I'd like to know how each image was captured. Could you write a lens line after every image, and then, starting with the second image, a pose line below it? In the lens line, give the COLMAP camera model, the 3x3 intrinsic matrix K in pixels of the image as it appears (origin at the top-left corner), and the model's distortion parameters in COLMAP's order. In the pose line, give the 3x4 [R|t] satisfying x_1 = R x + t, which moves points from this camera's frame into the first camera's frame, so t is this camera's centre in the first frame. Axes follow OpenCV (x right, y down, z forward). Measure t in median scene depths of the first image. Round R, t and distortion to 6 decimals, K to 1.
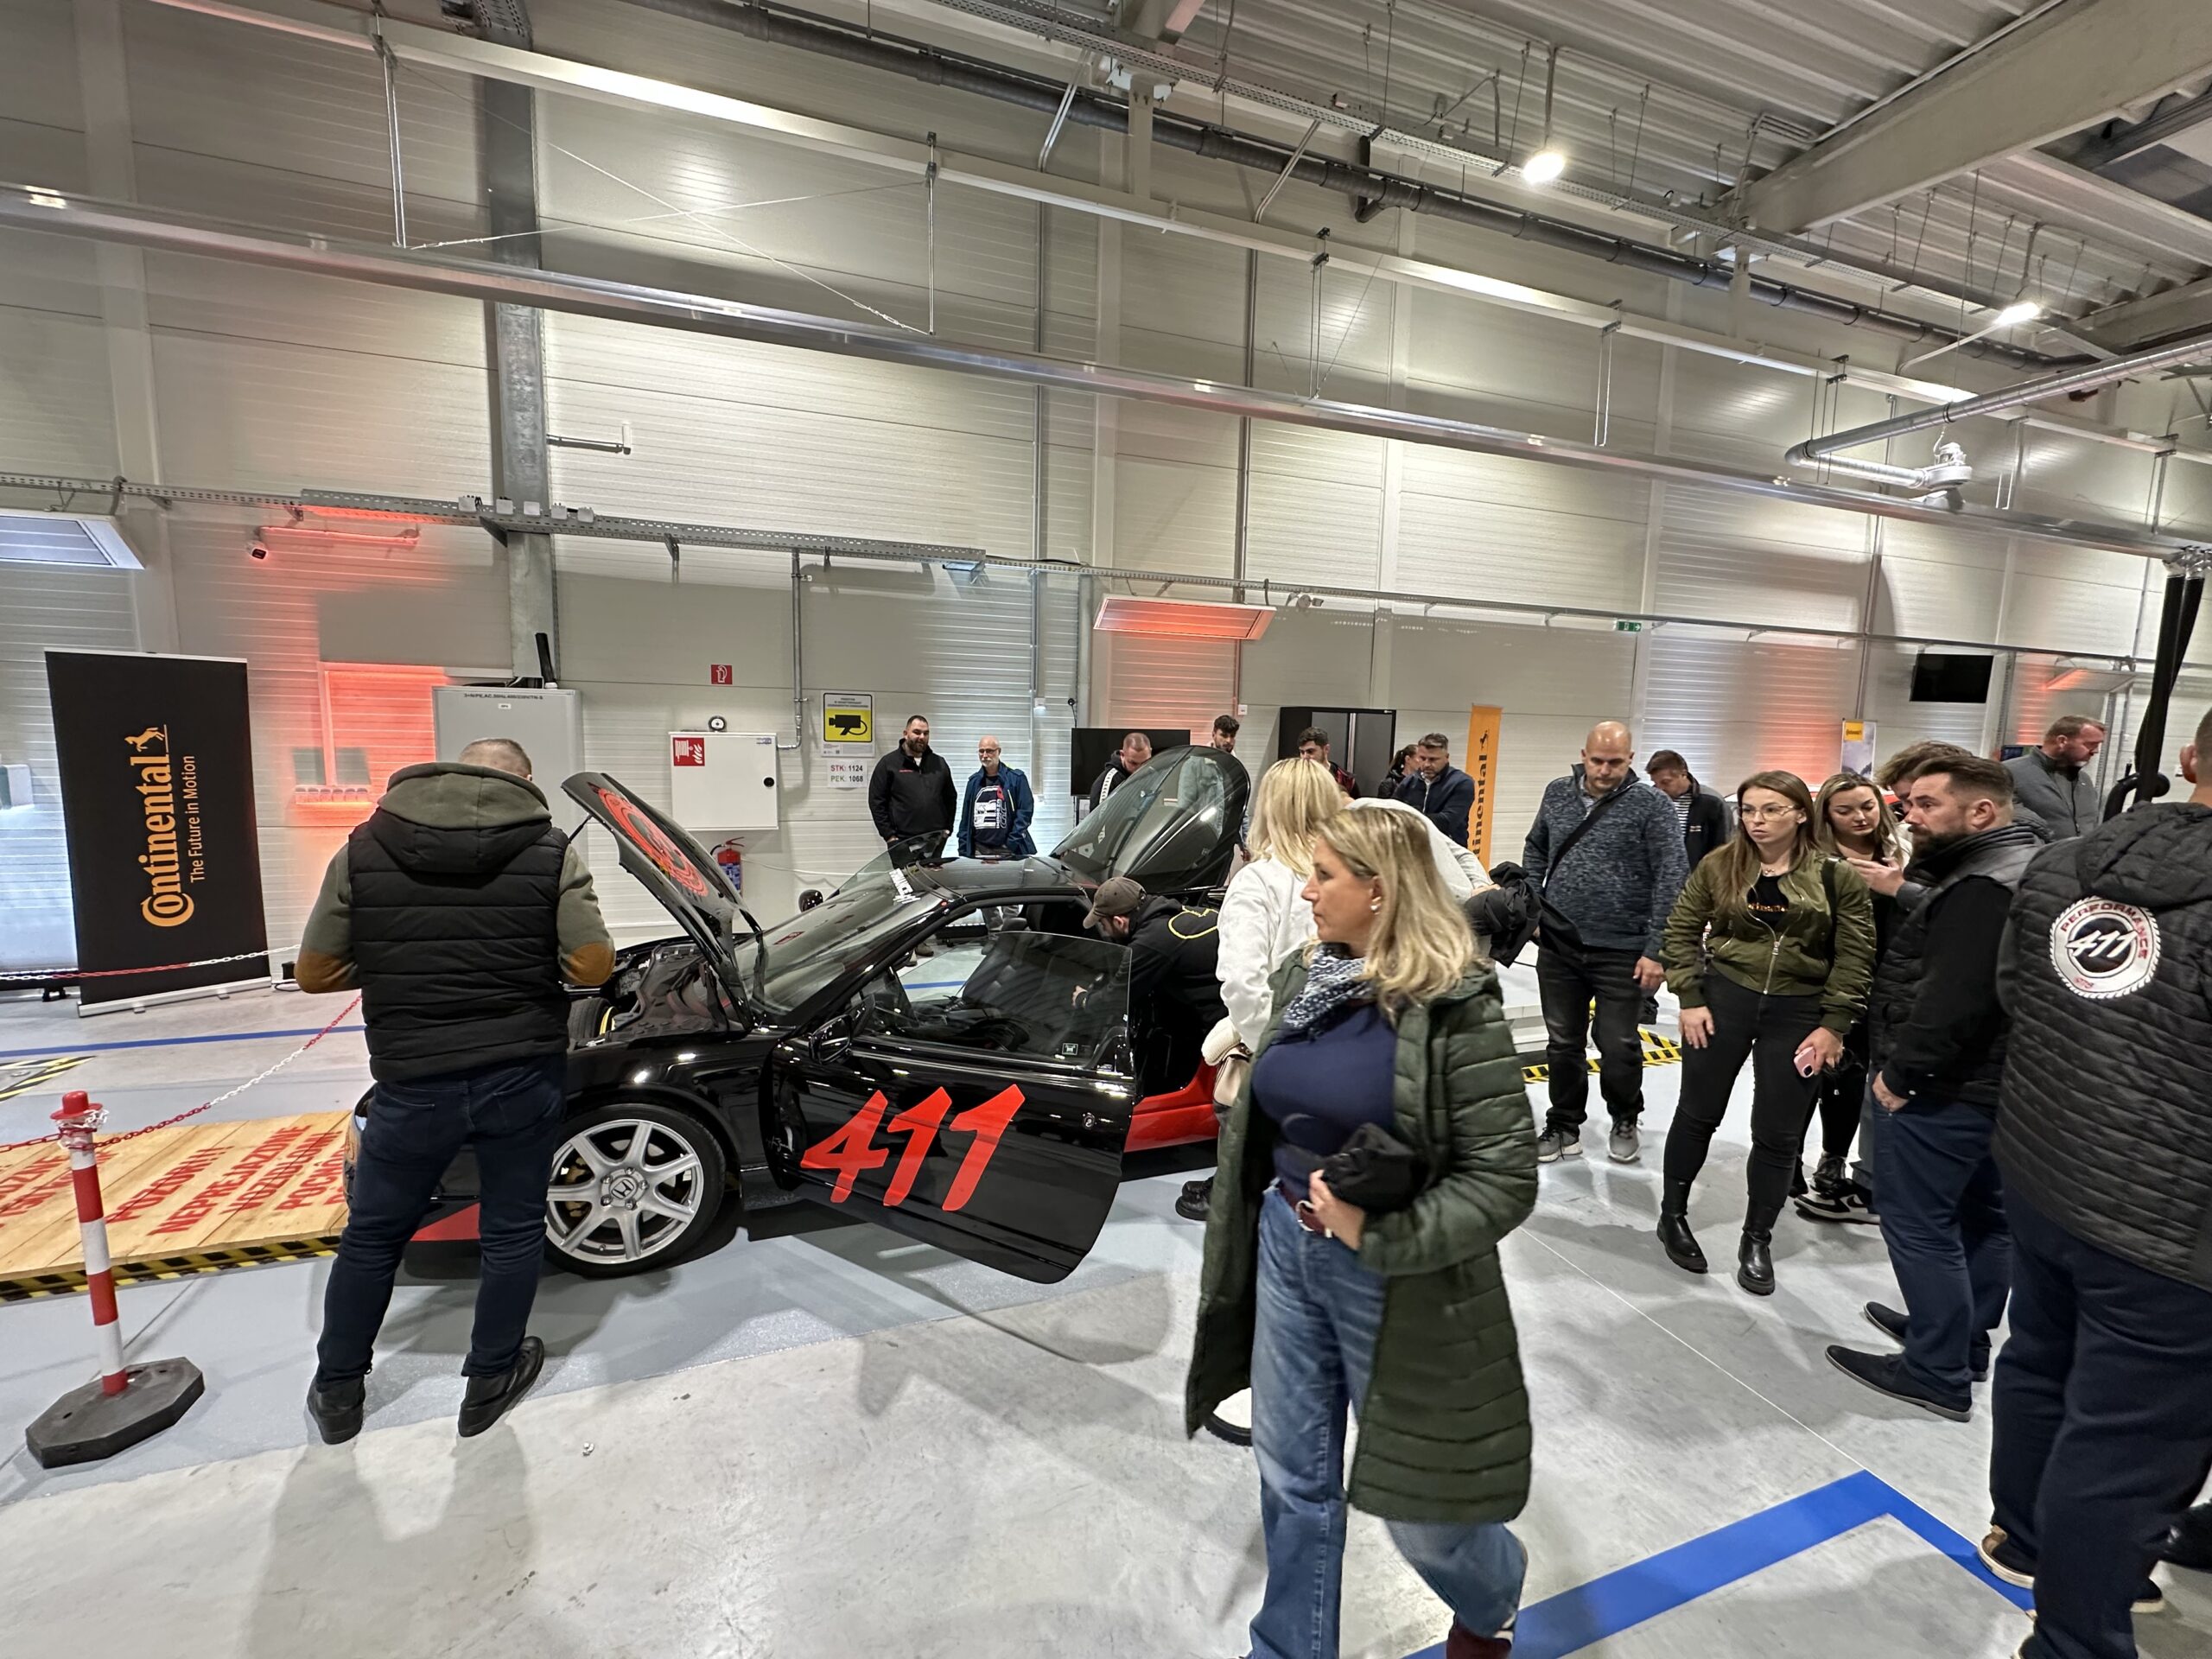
lens RADIAL K [[866.6, 0, 1092.0], [0, 866.6, 821.6], [0, 0, 1]] dist [0.000088, 0.000366]
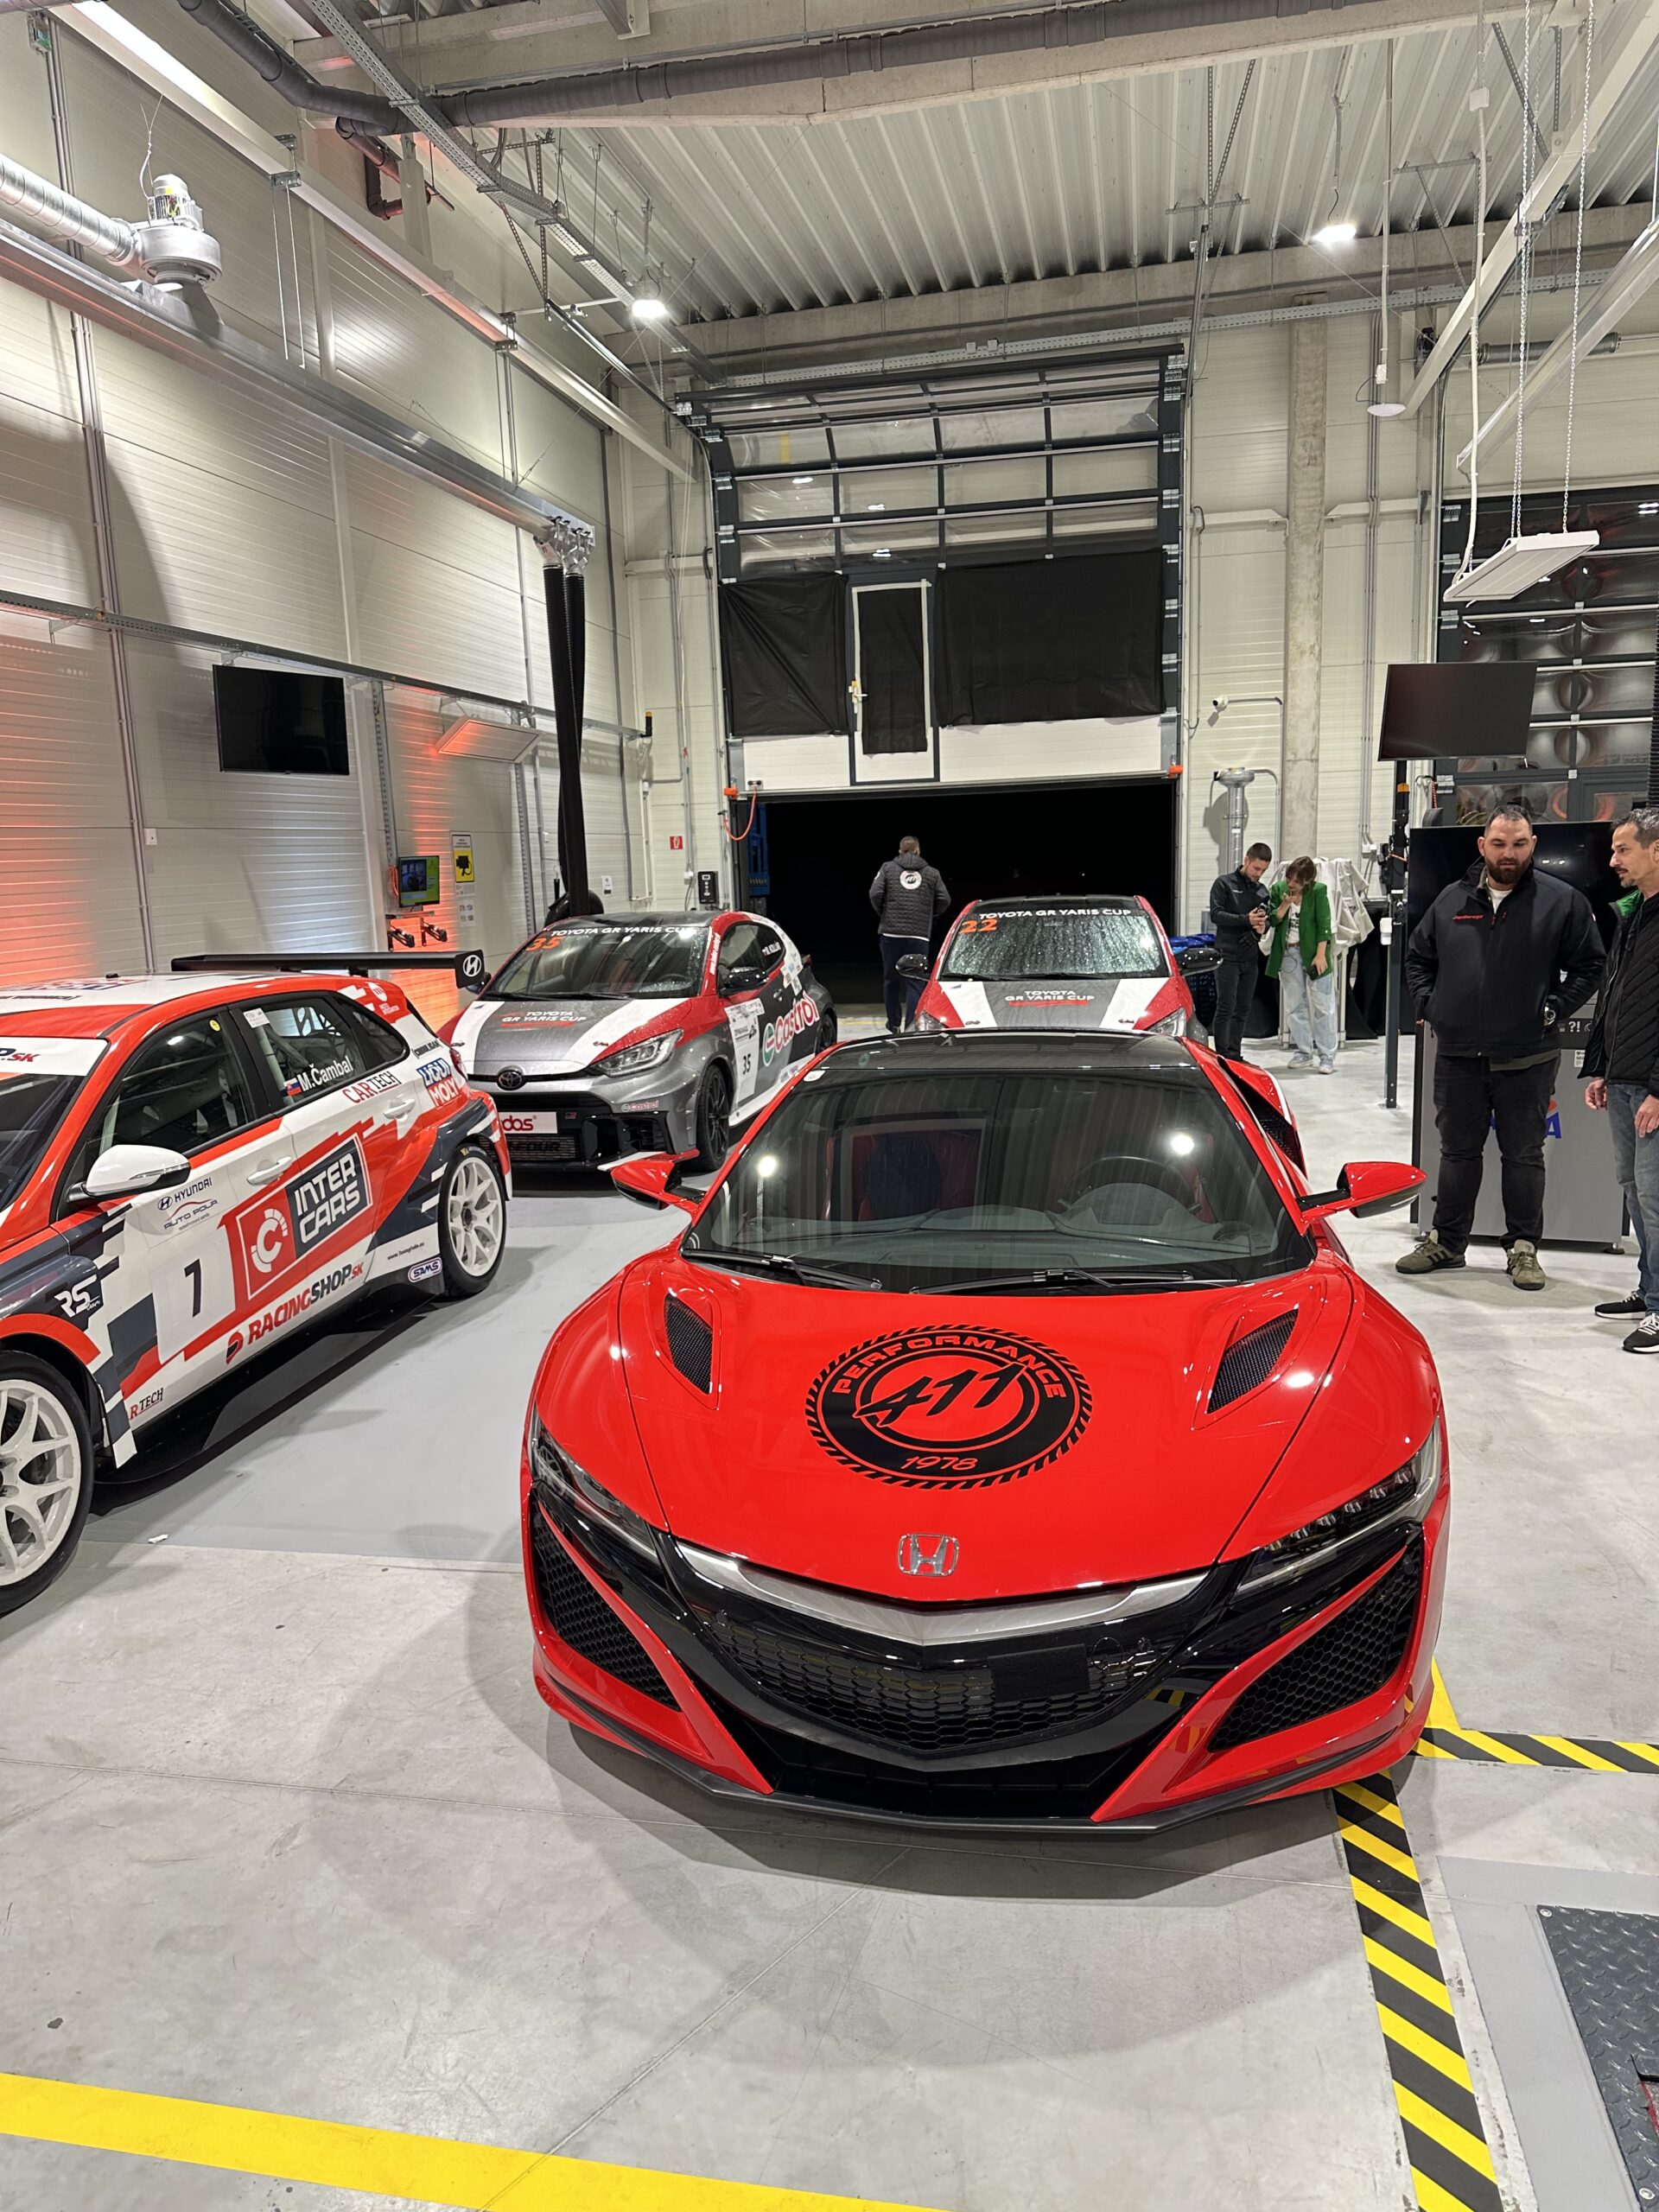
lens RADIAL K [[1578.5, 0, 845.2], [0, 1578.5, 1114.3], [0, 0, 1]] dist [0.005886, -0.020712]
pose [[0.493596, -0.184819, 0.849827, 0.359034], [0.146786, 0.980844, 0.128056, -0.019297], [-0.857215, 0.061535, 0.511269, 0.298606]]
